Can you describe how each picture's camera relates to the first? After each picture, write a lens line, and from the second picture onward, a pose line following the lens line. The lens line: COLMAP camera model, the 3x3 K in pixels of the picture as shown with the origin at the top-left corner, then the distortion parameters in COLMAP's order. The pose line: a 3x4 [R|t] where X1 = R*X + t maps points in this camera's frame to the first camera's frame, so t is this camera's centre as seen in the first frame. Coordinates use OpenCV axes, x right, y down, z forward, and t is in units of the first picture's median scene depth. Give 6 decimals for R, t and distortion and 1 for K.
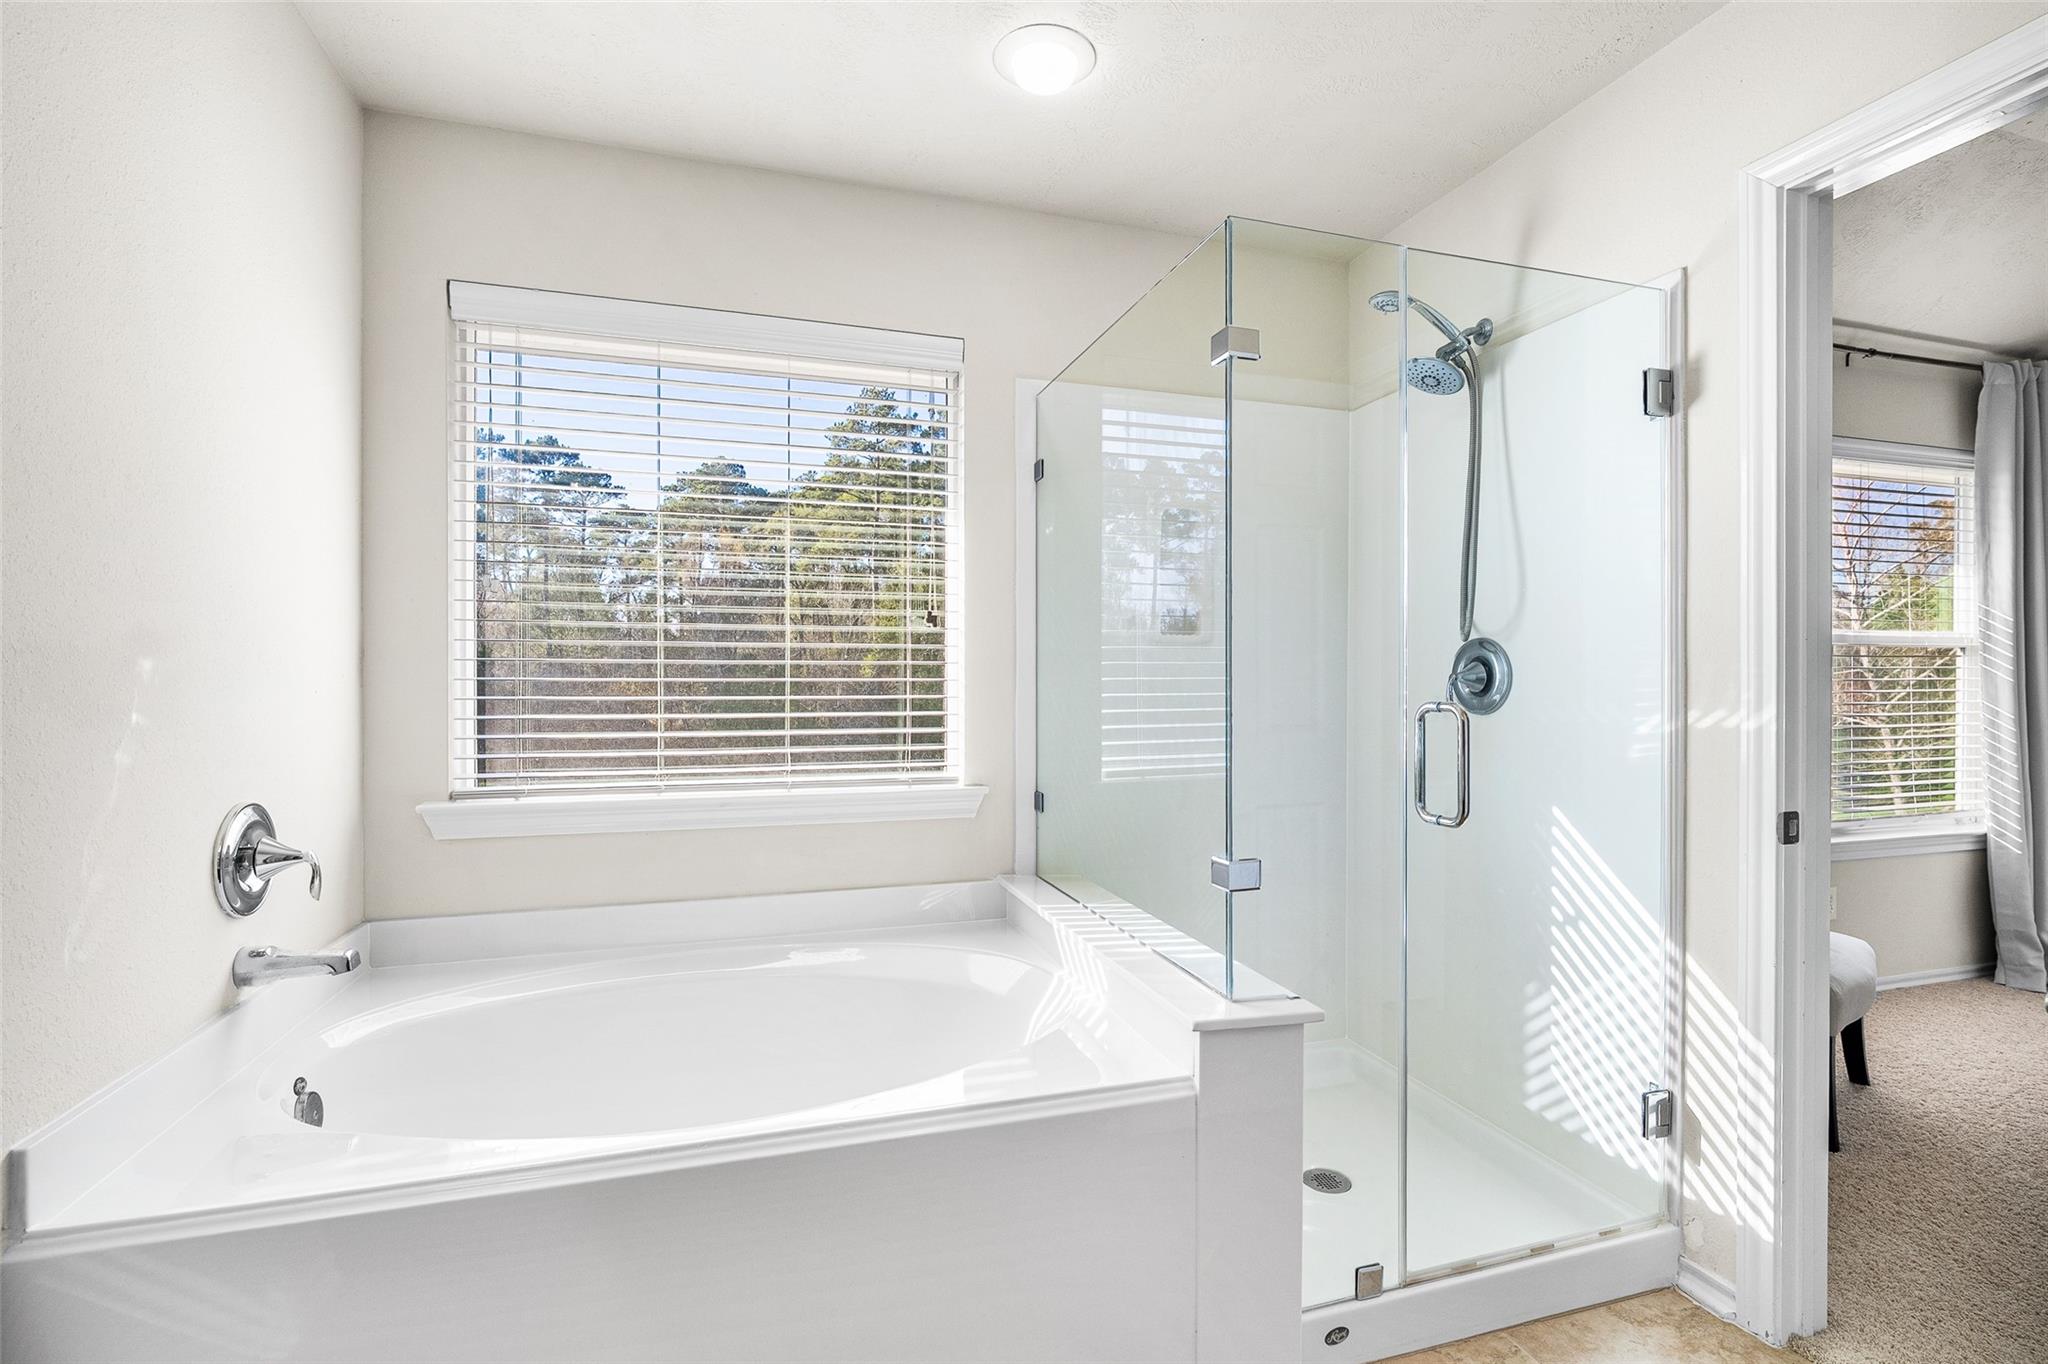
lens RADIAL K [[965.4, 0, 1024.0], [0, 965.4, 682.0], [0, 0, 1]] dist [-0.000905, -0.000100]
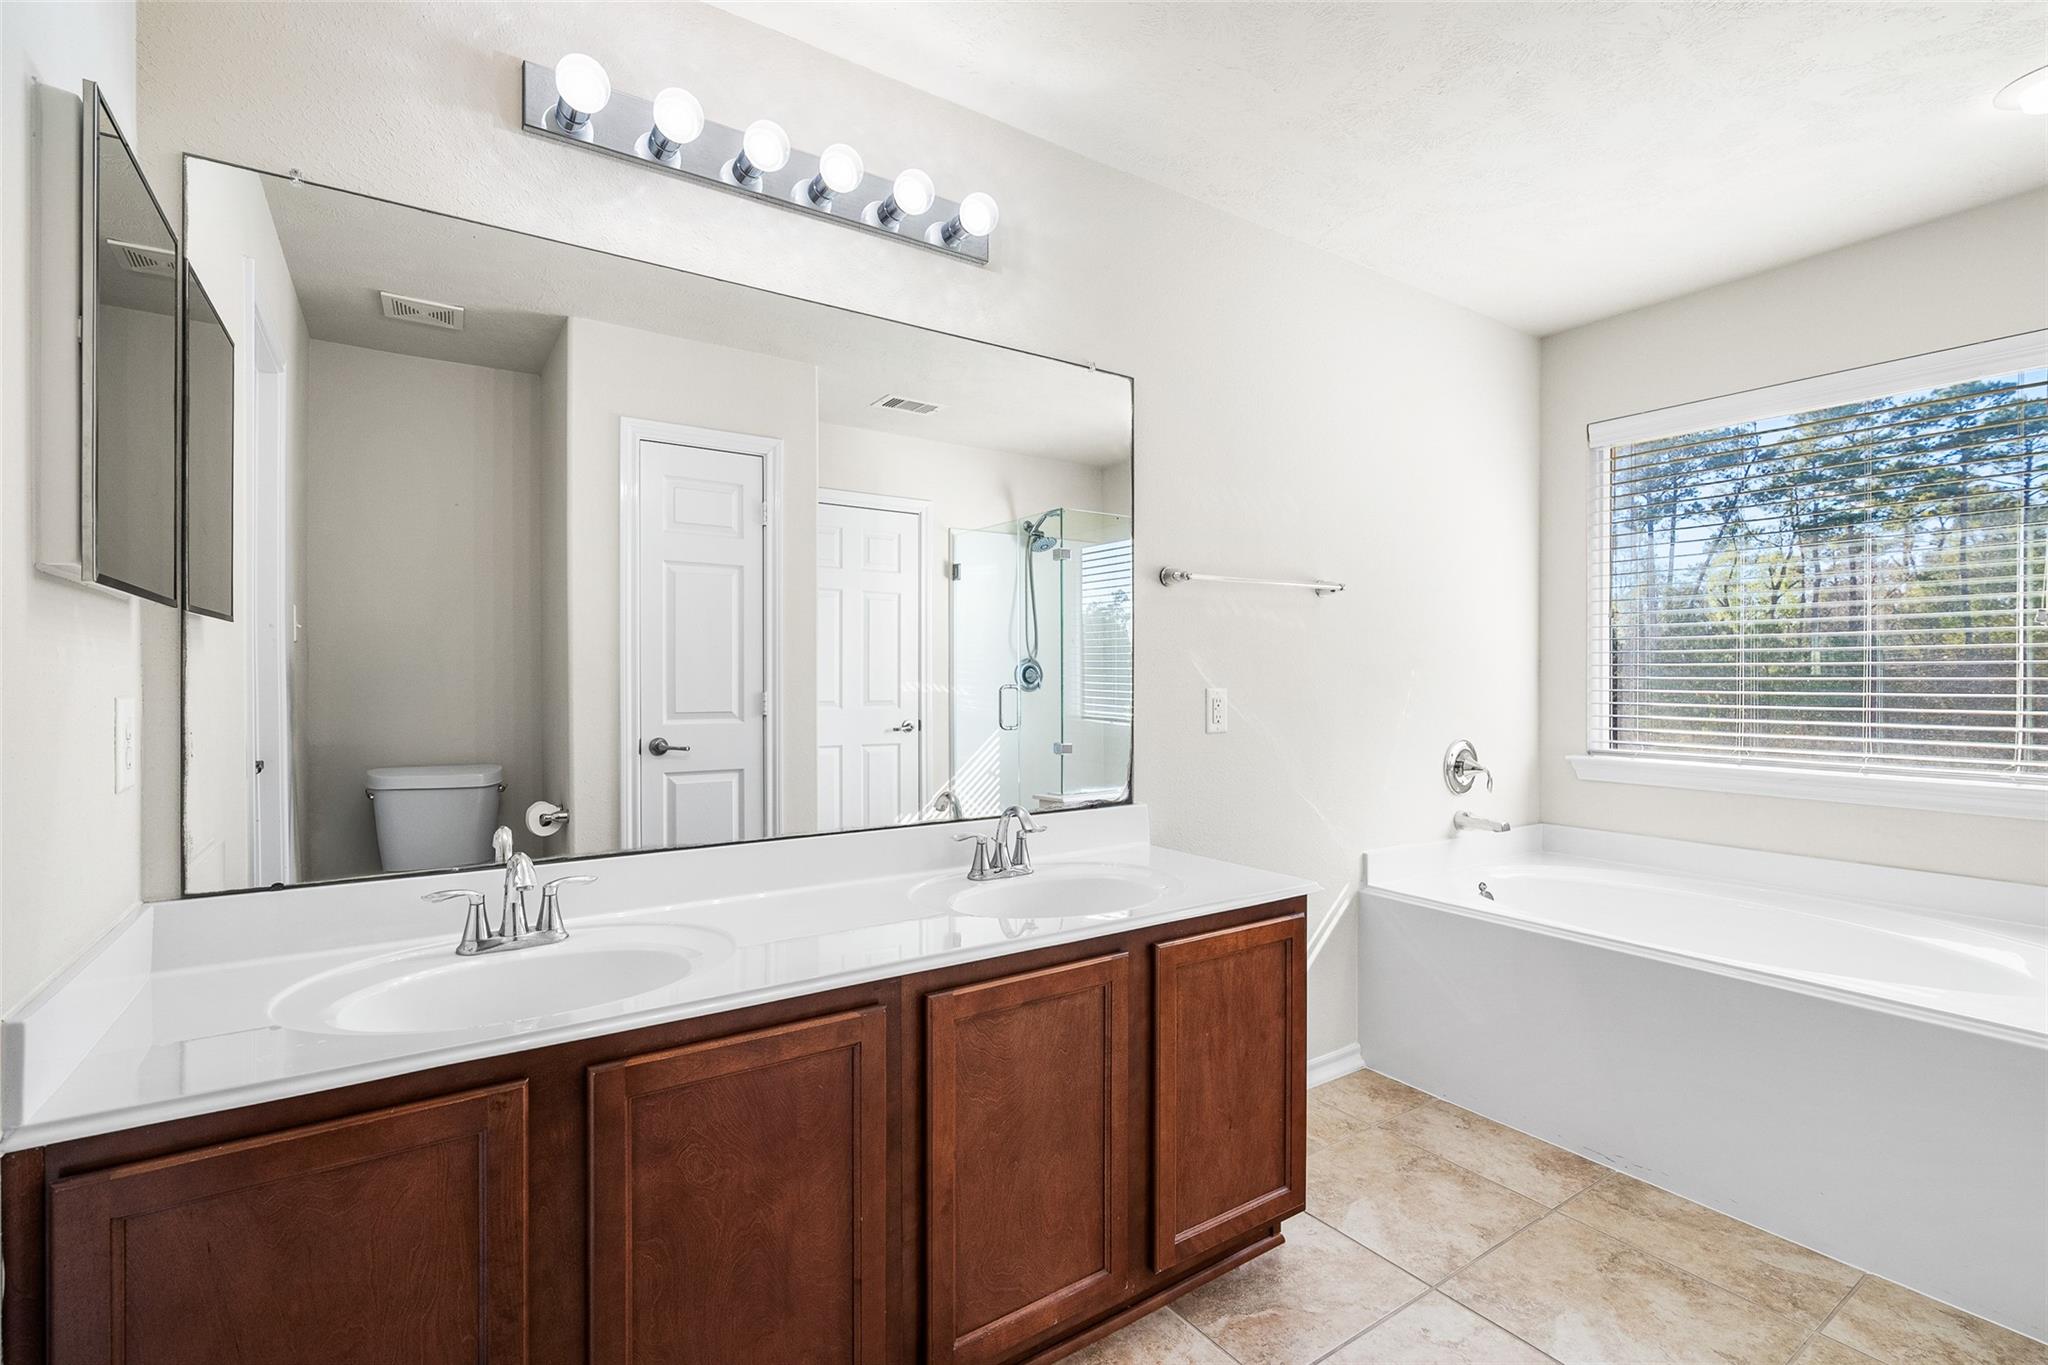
lens RADIAL K [[919.3, 0, 1024.0], [0, 919.3, 682.5], [0, 0, 1]] dist [0.000005, 0.000022]
pose [[0.281420, 0.013332, -0.959492, 0.600747], [-0.002227, 0.999910, 0.013241, -0.014978], [0.959582, -0.001589, 0.281424, -0.327621]]
